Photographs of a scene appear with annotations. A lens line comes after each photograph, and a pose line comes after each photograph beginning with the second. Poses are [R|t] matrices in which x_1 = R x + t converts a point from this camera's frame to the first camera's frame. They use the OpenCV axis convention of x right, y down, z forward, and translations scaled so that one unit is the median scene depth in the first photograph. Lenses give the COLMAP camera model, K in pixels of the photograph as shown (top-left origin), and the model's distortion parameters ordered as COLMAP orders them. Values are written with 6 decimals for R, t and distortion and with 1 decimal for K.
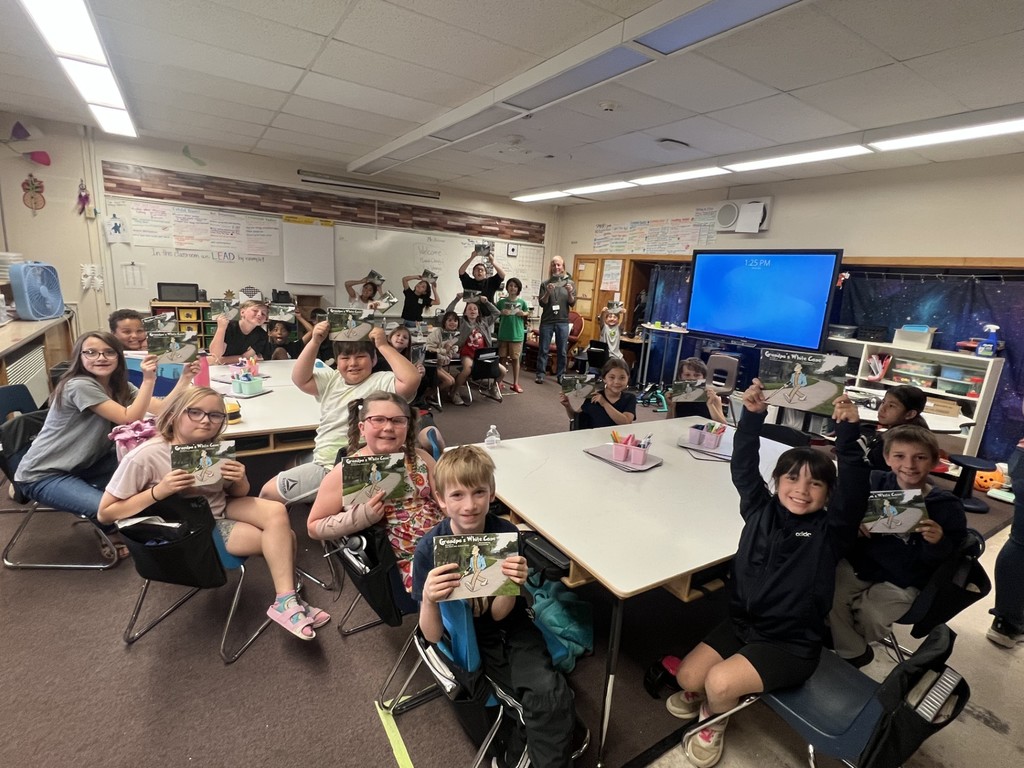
lens RADIAL K [[516.0, 0, 512.0], [0, 516.0, 384.0], [0, 0, 1]] dist [0.005641, -0.007725]
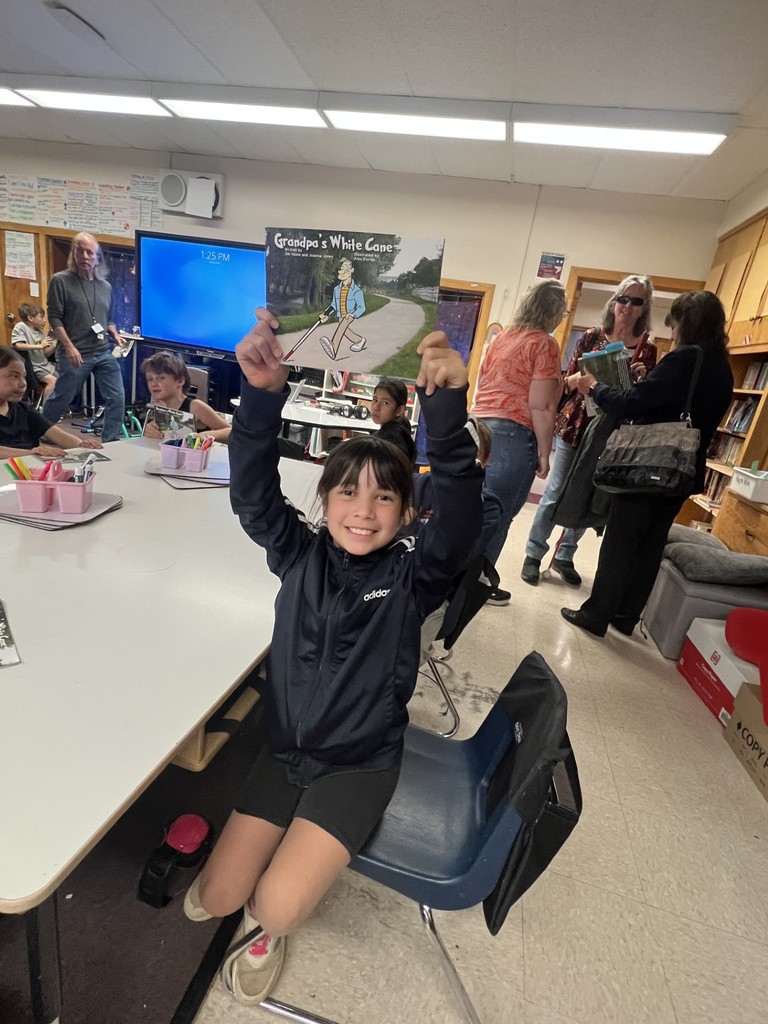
lens RADIAL K [[516.0, 0, 384.0], [0, 516.0, 512.0], [0, 0, 1]] dist [0.005641, -0.007725]
pose [[0.734674, -0.169034, 0.657025, 0.058934], [0.046880, 0.978797, 0.199397, 0.028249], [-0.676799, -0.115690, 0.727020, 0.177216]]
